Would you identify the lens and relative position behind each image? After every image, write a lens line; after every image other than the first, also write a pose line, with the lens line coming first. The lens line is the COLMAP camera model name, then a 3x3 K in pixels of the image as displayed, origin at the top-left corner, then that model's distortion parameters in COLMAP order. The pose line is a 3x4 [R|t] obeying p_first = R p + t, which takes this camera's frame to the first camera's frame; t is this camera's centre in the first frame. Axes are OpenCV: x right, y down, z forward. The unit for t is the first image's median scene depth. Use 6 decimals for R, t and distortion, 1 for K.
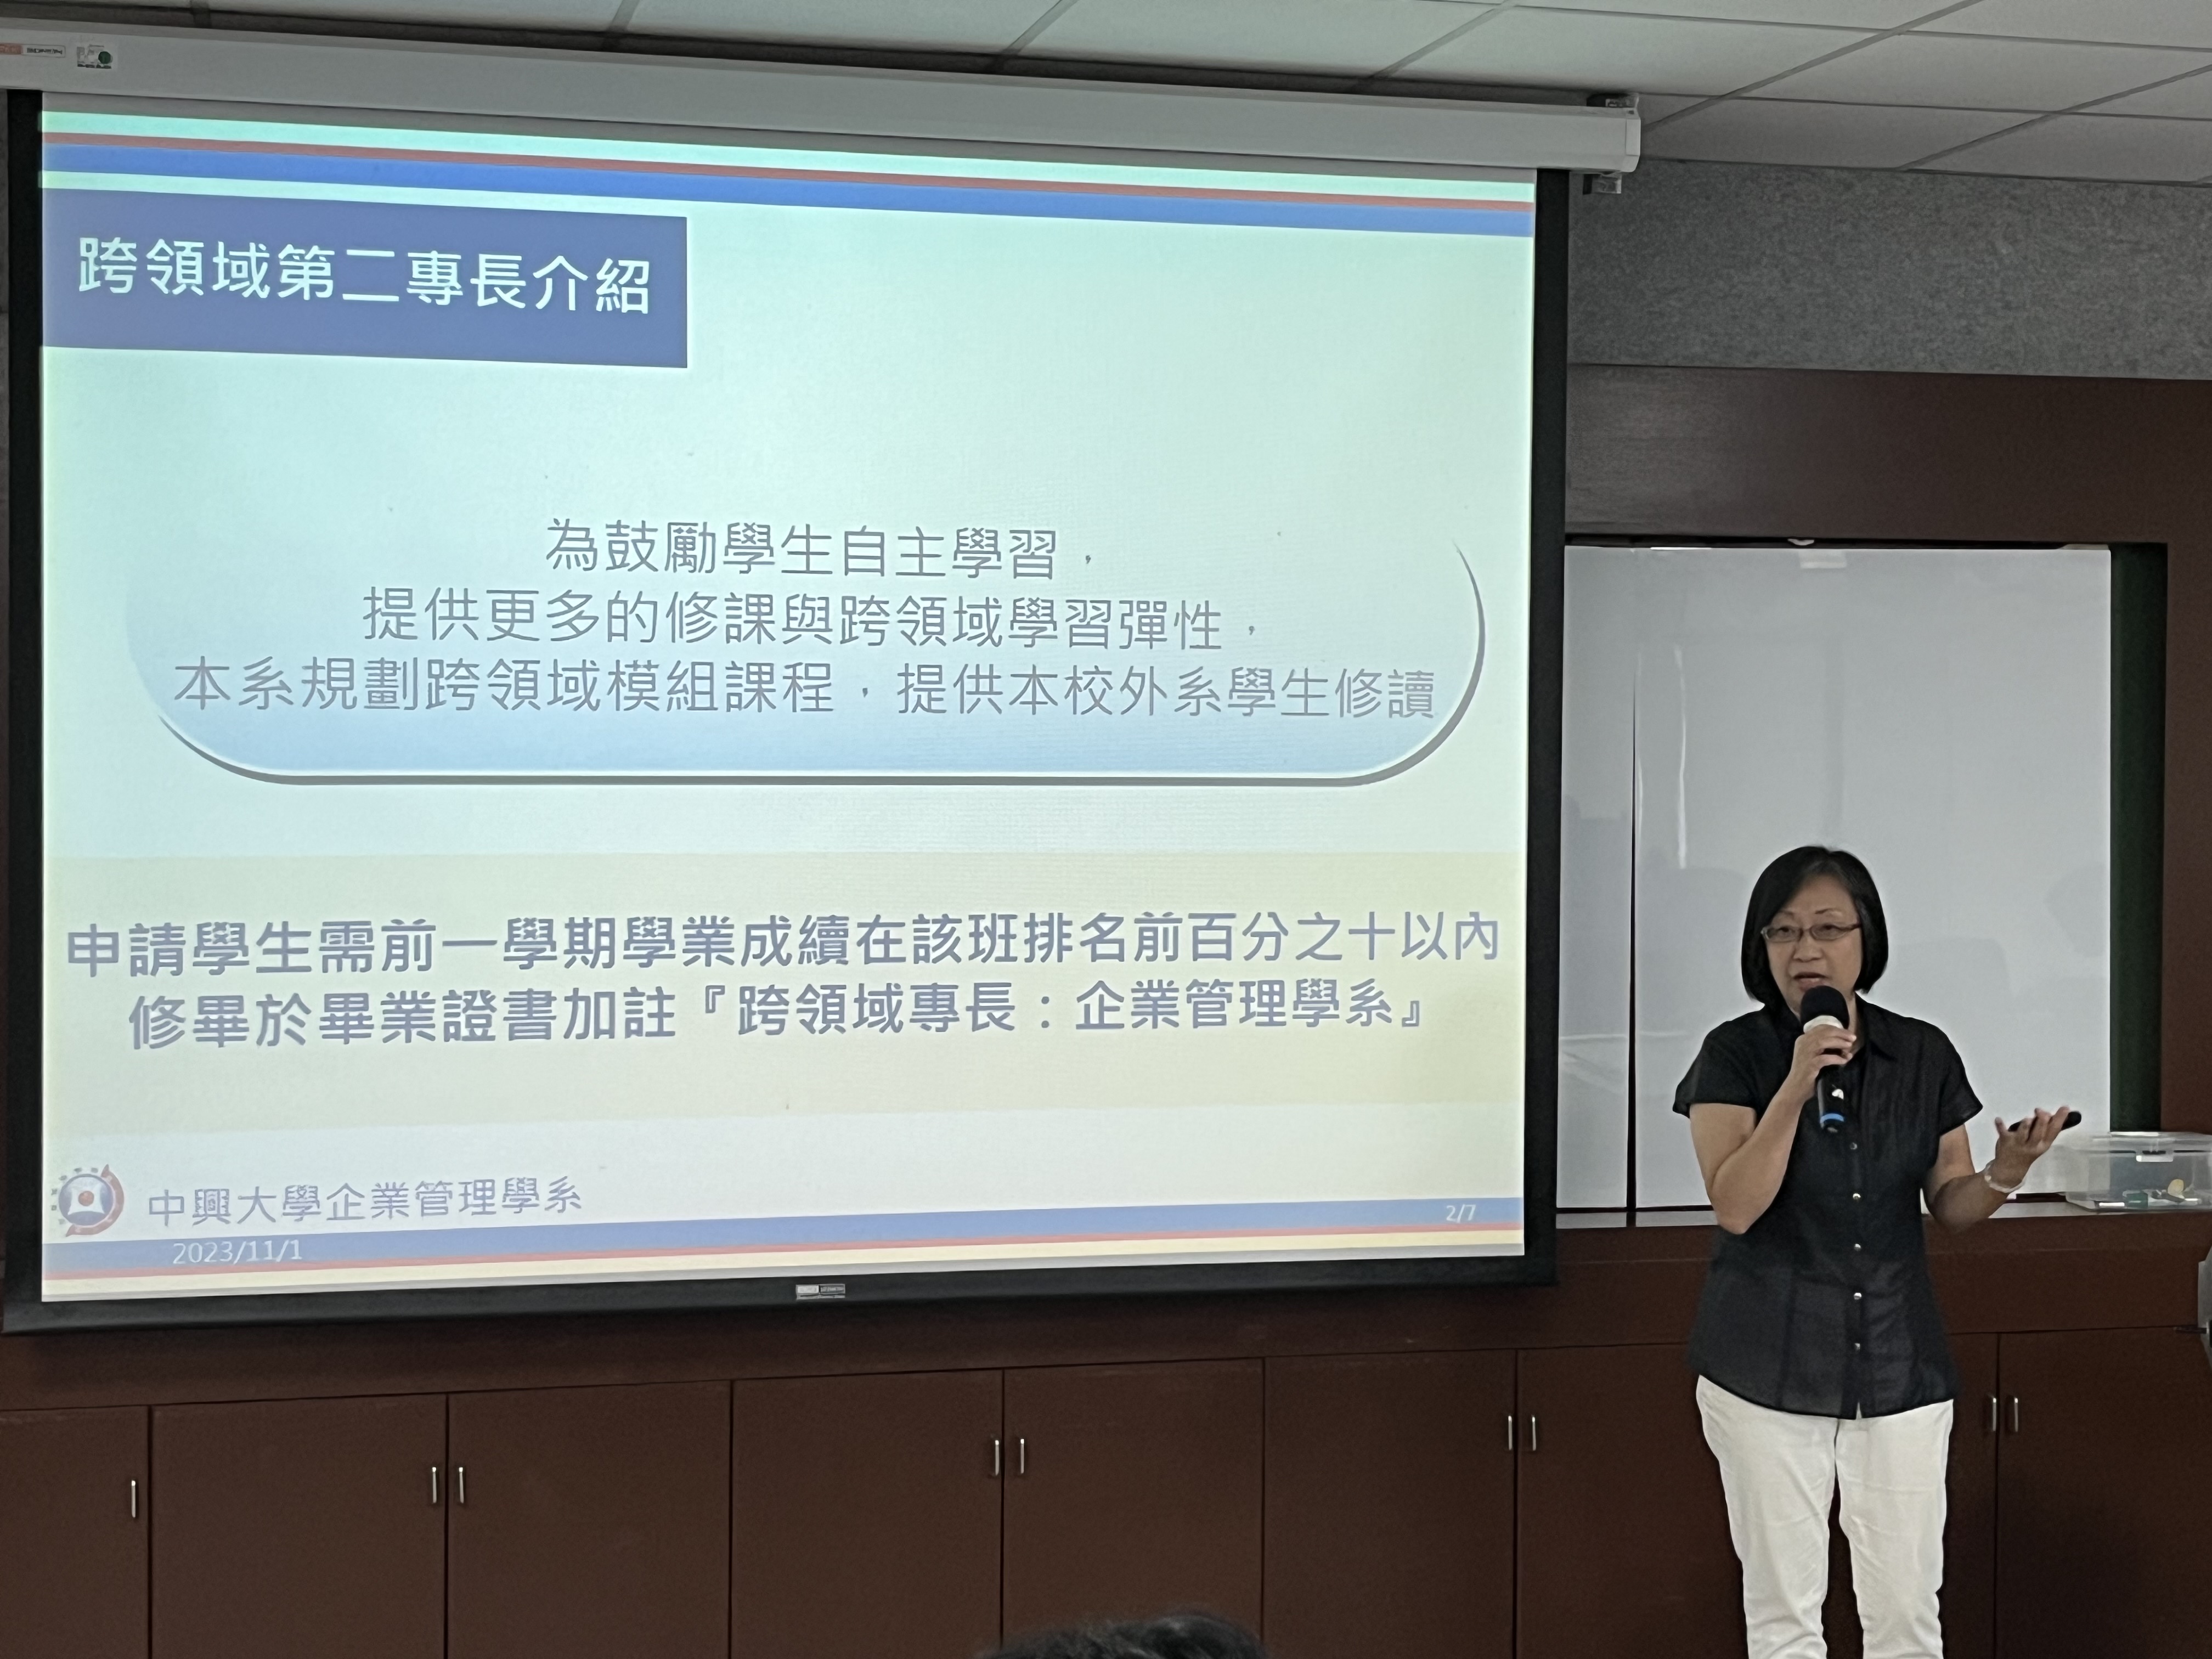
lens RADIAL K [[3431.8, 0, 1103.1], [0, 3431.8, 819.8], [0, 0, 1]] dist [0.060707, -0.154806]
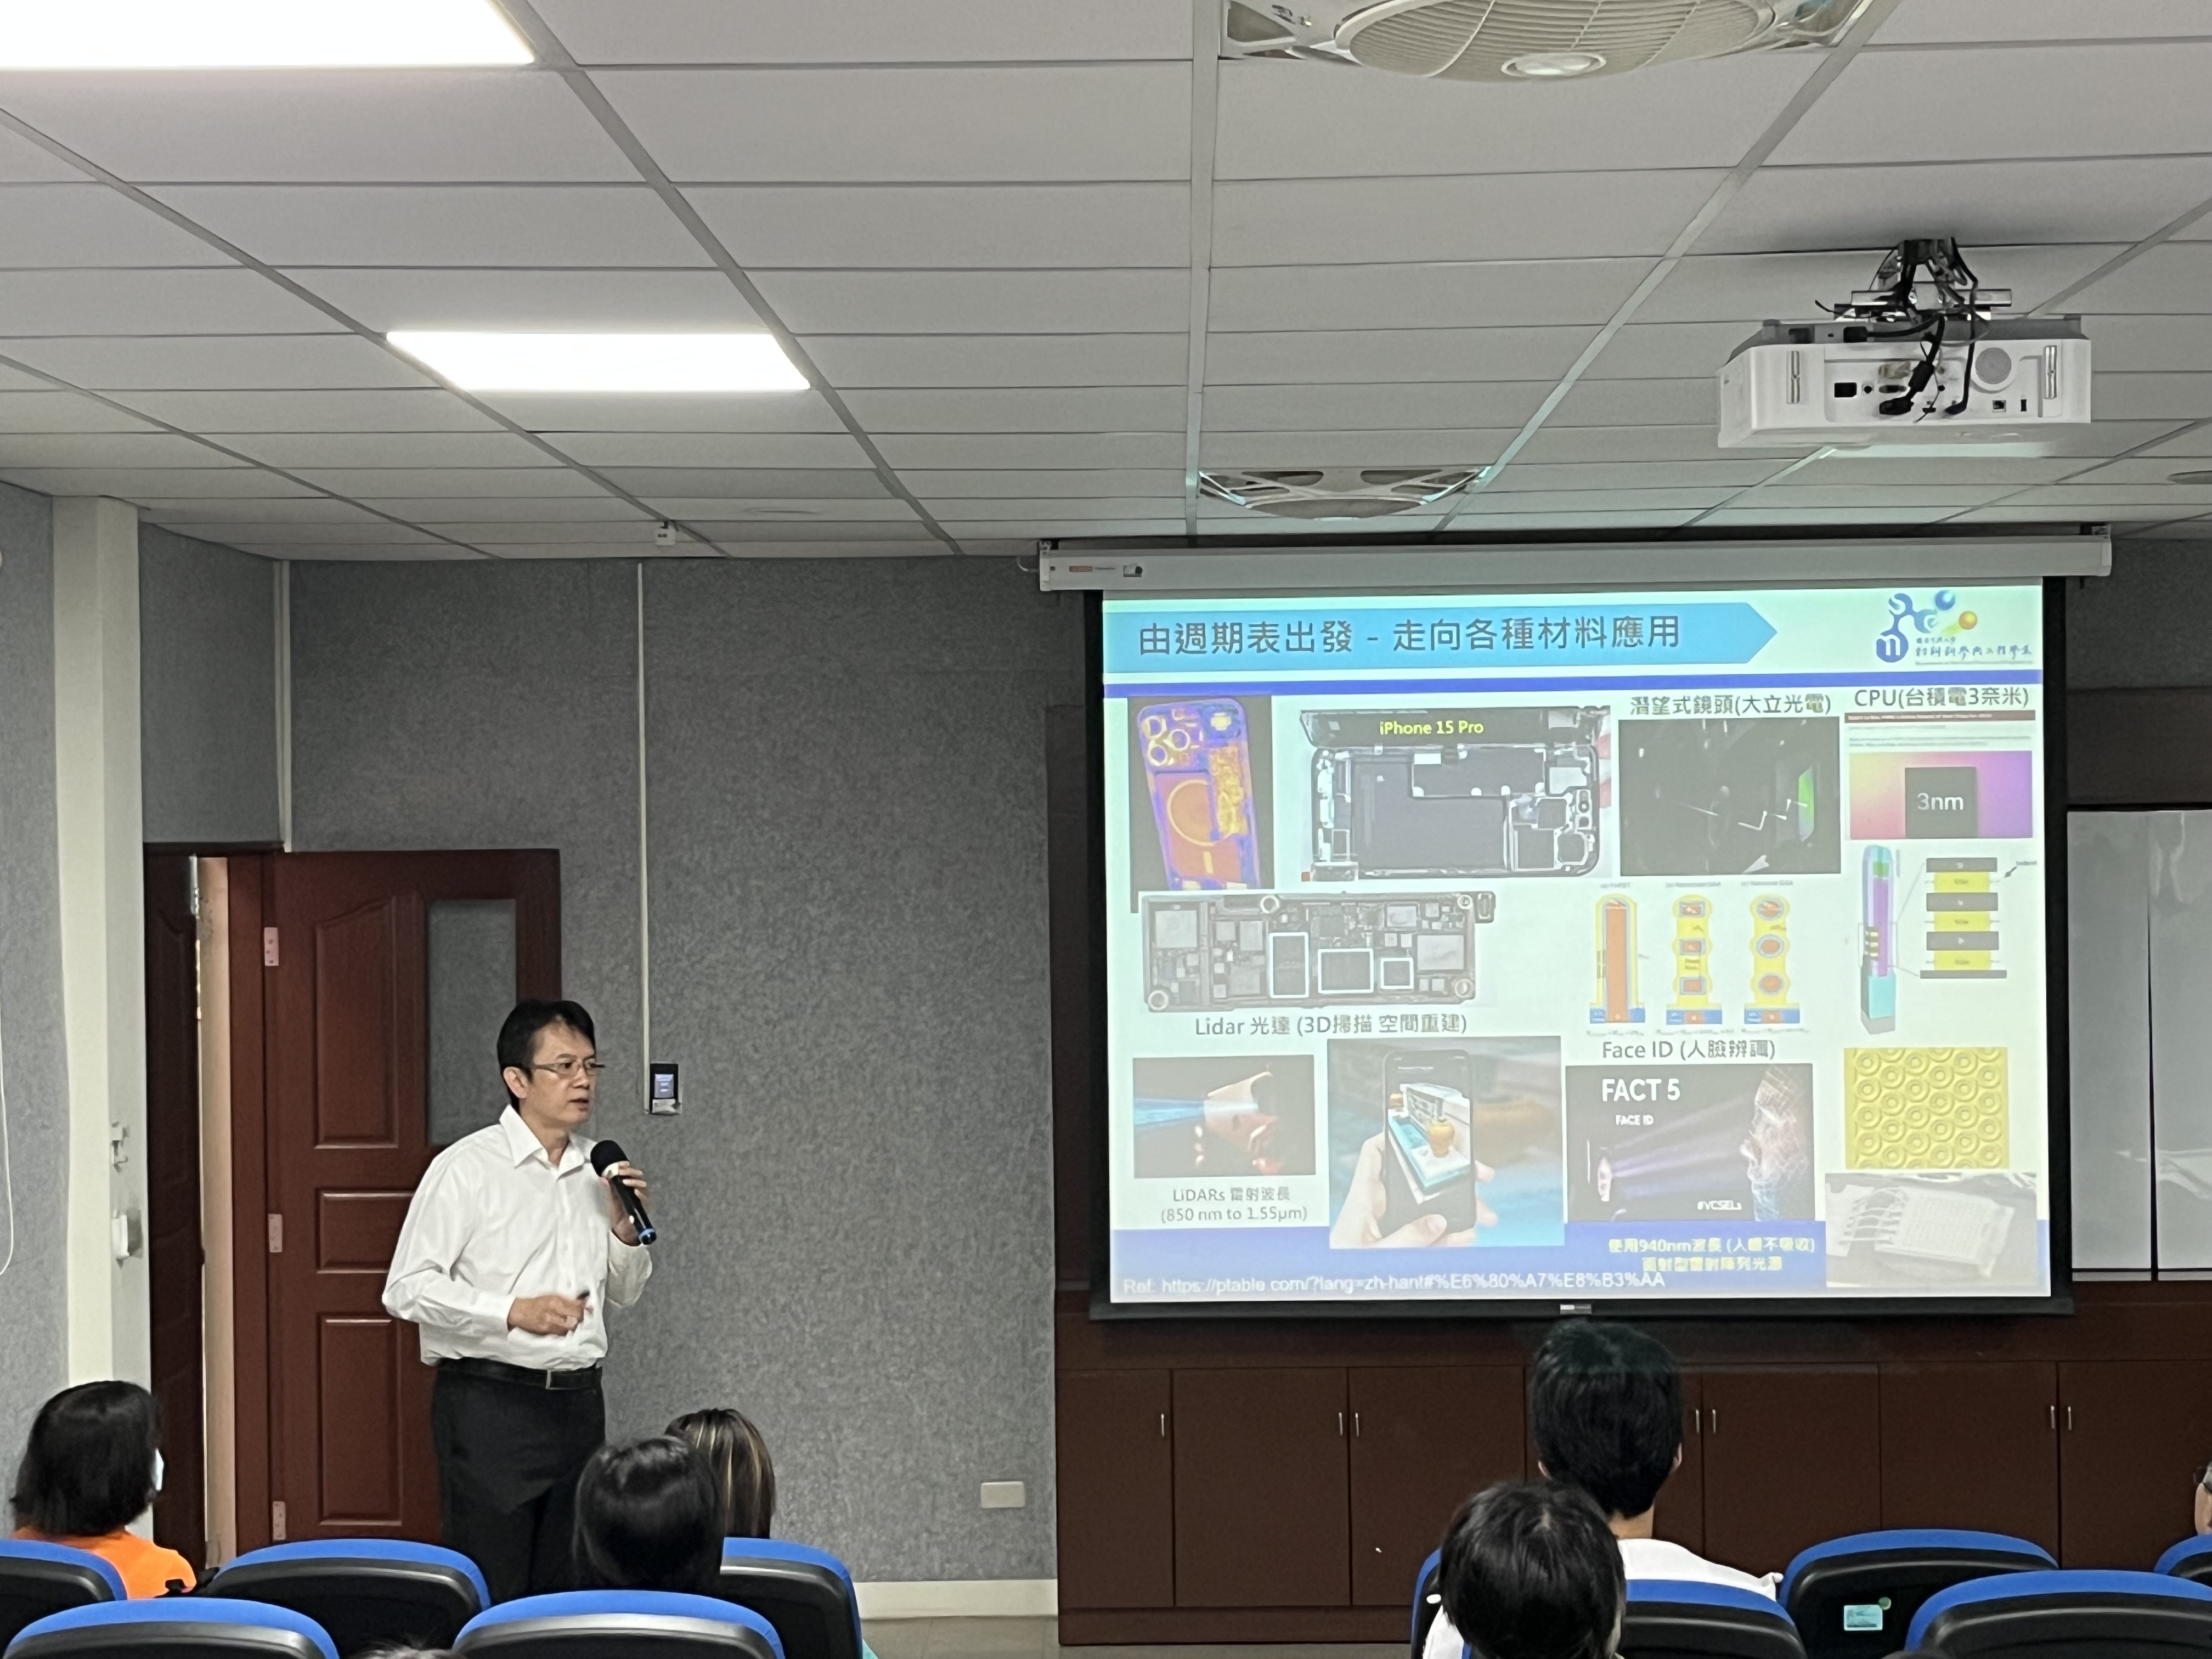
lens RADIAL K [[3560.3, 0, 1131.7], [0, 3560.3, 827.0], [0, 0, 1]] dist [0.202526, -1.013506]
pose [[0.968877, -0.018656, -0.246841, 0.110944], [0.013021, 0.999616, -0.024440, -0.040210], [0.247202, 0.020465, 0.968748, -0.558447]]
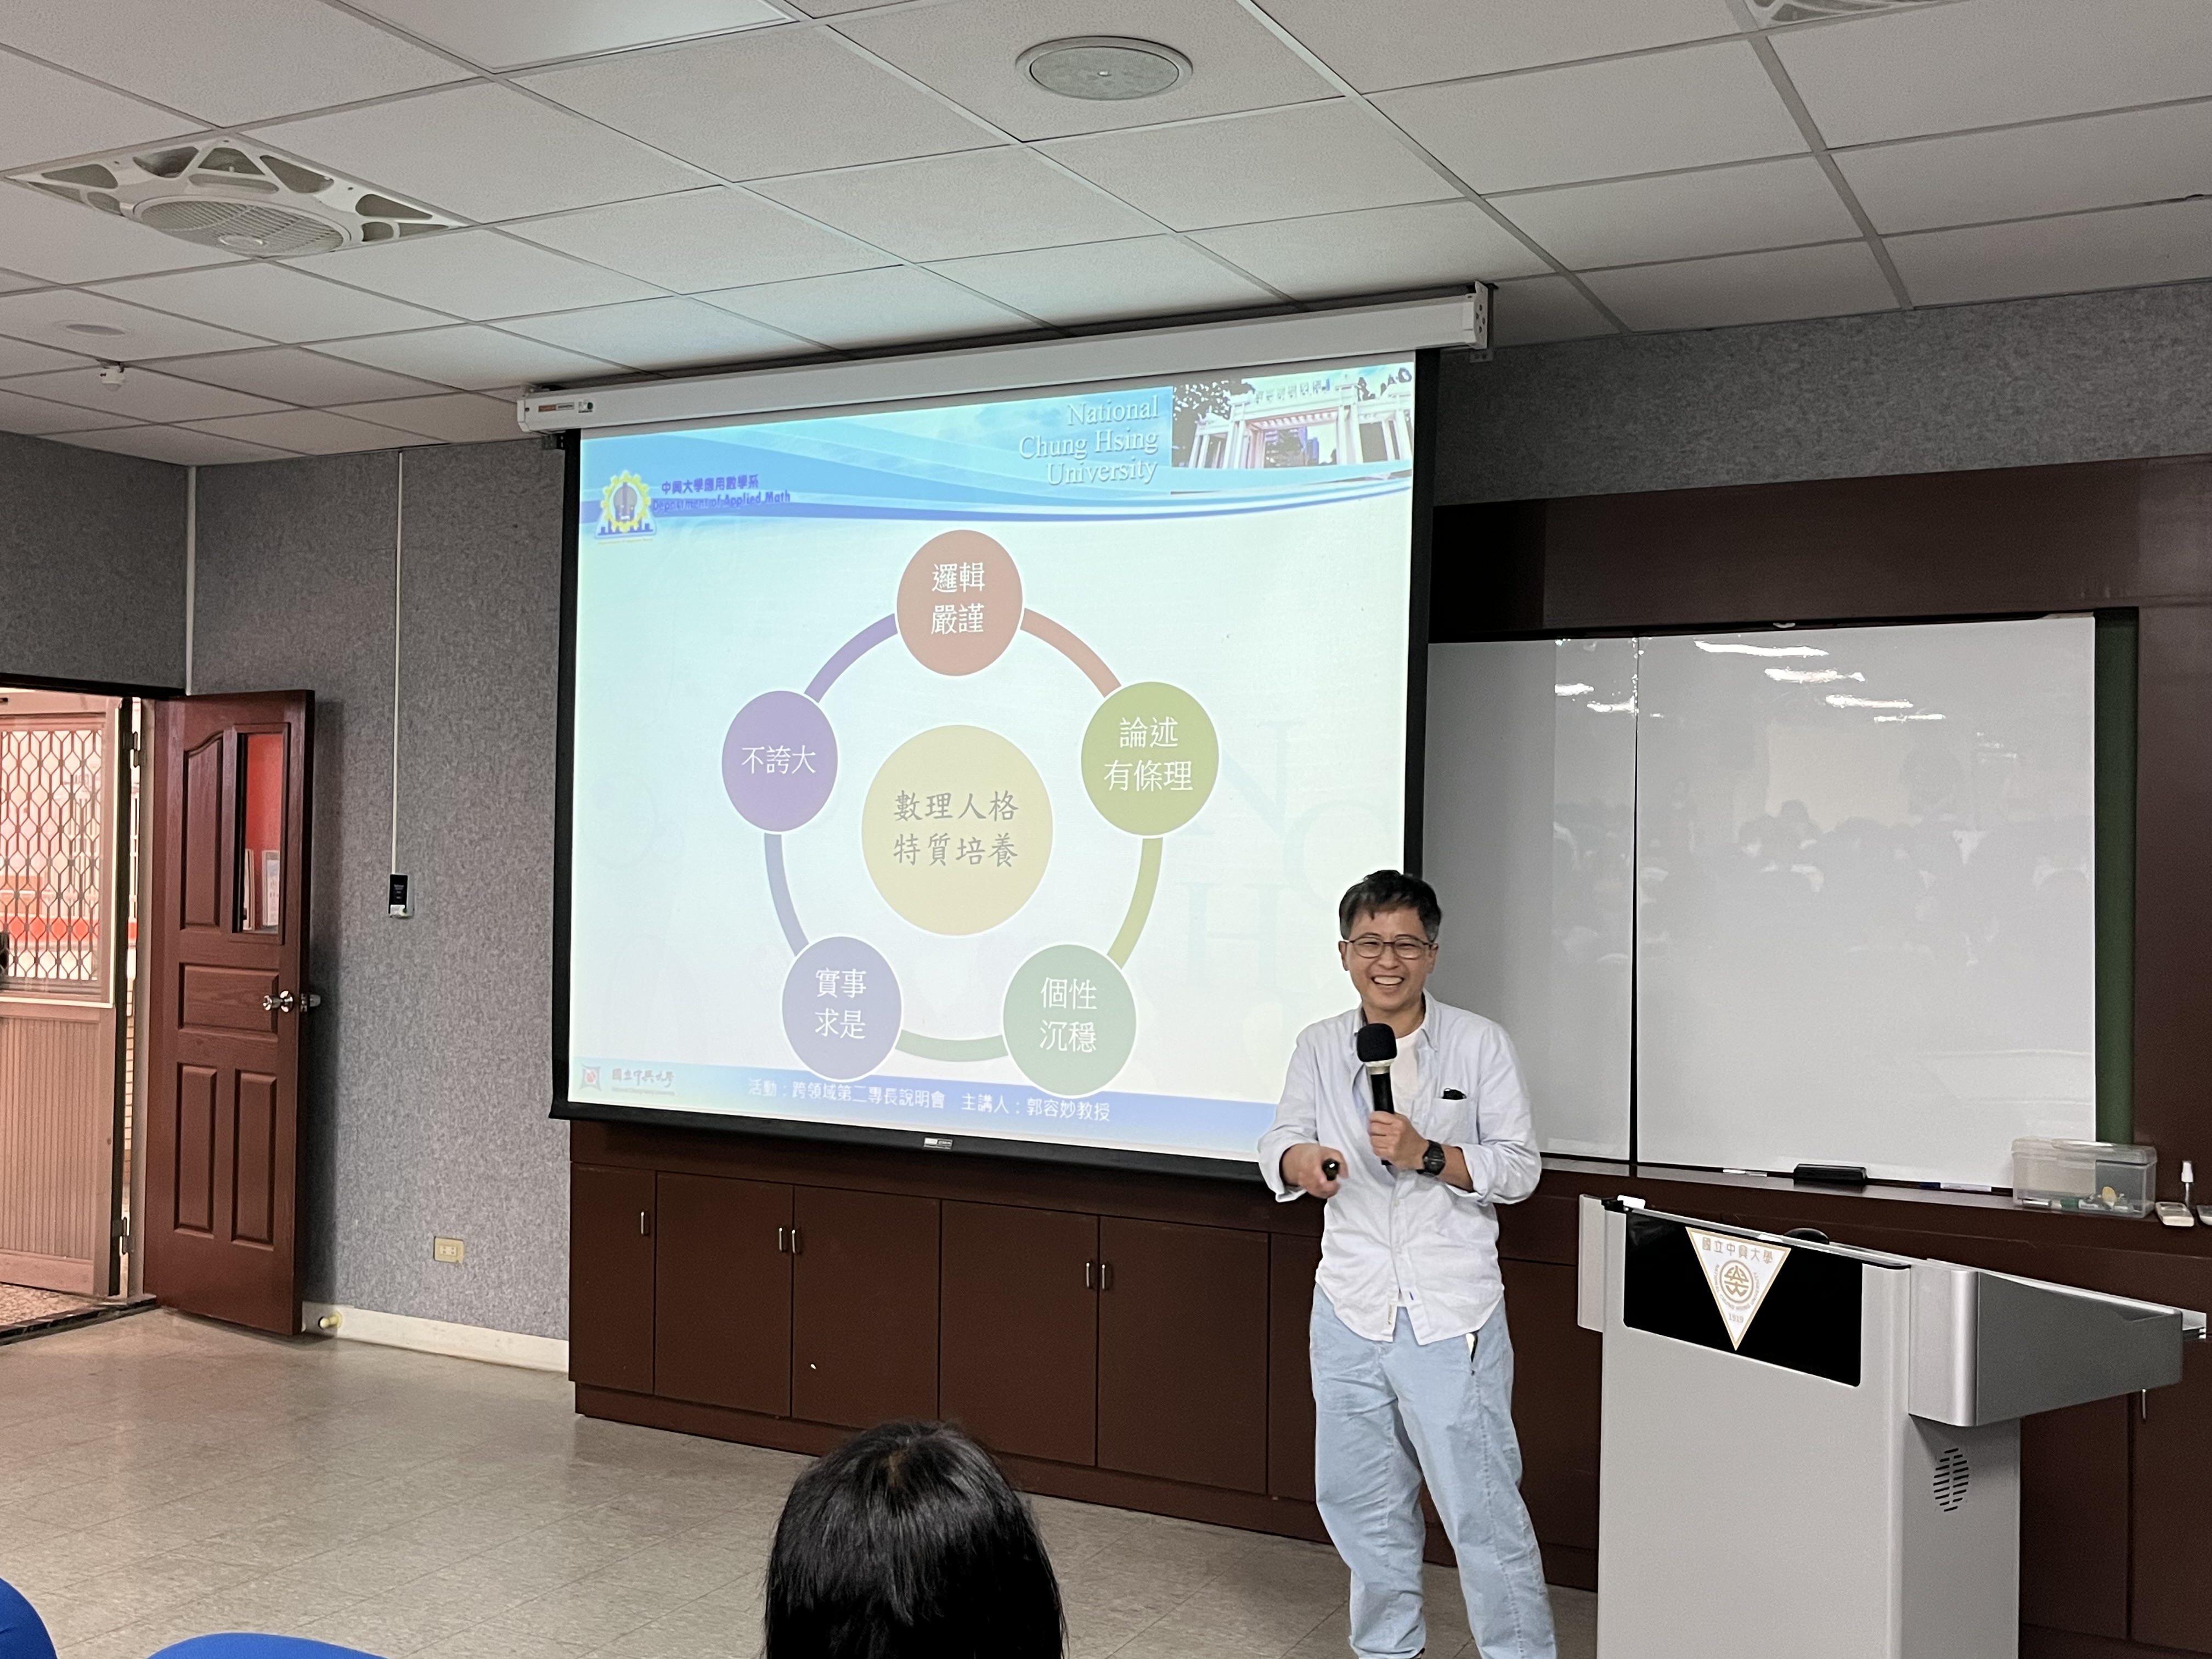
lens RADIAL K [[2132.3, 0, 1117.9], [0, 2132.3, 829.4], [0, 0, 1]] dist [0.000207, 0.055700]
pose [[0.758235, -0.000124, -0.651981, 0.506283], [-0.027500, 0.999104, -0.032171, 0.021429], [0.651401, 0.042323, 0.757553, 0.275057]]
